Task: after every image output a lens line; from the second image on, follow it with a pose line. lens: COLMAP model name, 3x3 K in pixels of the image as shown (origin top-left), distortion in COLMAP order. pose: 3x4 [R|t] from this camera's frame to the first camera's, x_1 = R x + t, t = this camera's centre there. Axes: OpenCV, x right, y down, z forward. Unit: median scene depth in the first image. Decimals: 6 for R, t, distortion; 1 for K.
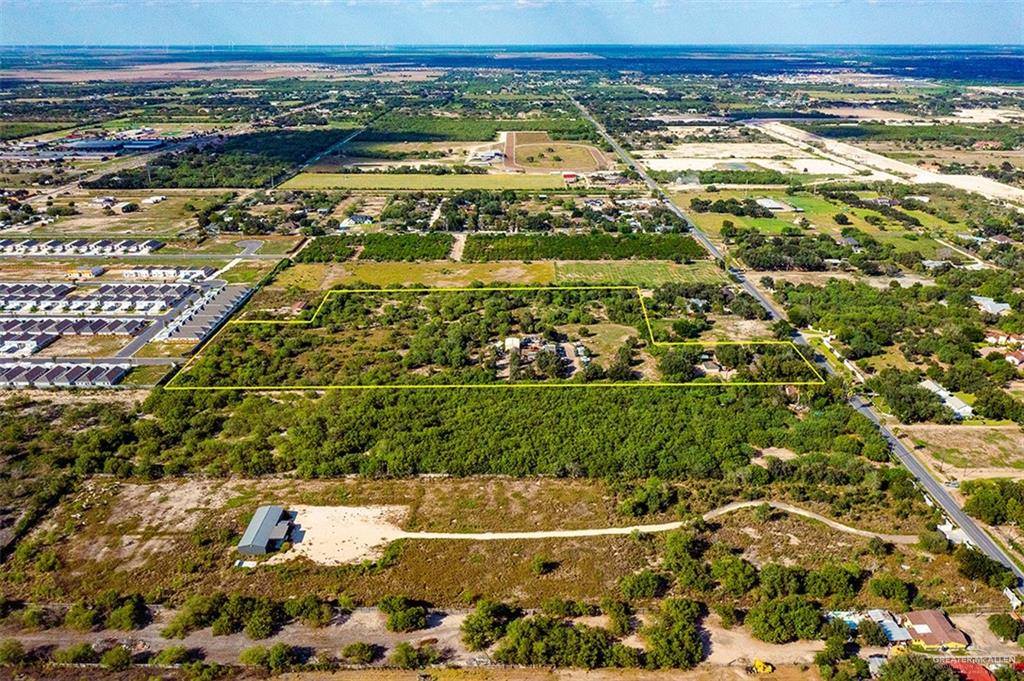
lens RADIAL K [[813.6, 0, 512.0], [0, 813.6, 340.5], [0, 0, 1]] dist [0.003116, 0.006543]
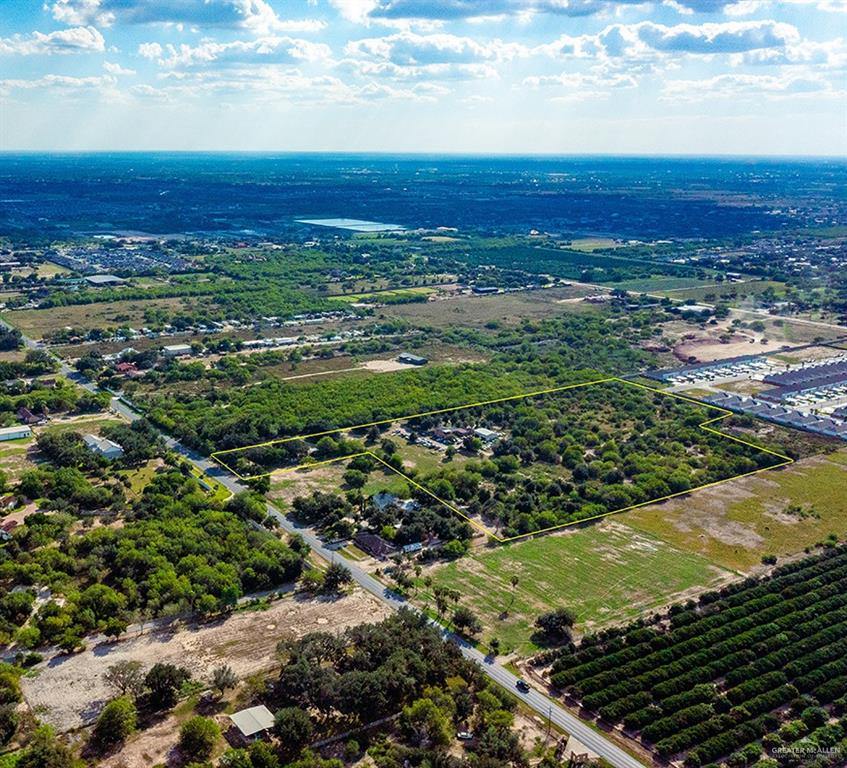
lens RADIAL K [[907.9, 0, 285.3], [0, 907.9, 382.8], [0, 0, 1]] dist [-0.013285, -0.000573]
pose [[-0.870212, 0.122207, -0.477280, 0.757974], [-0.169818, 0.834981, 0.523420, -0.603693], [0.462485, 0.536538, -0.705857, 1.642289]]
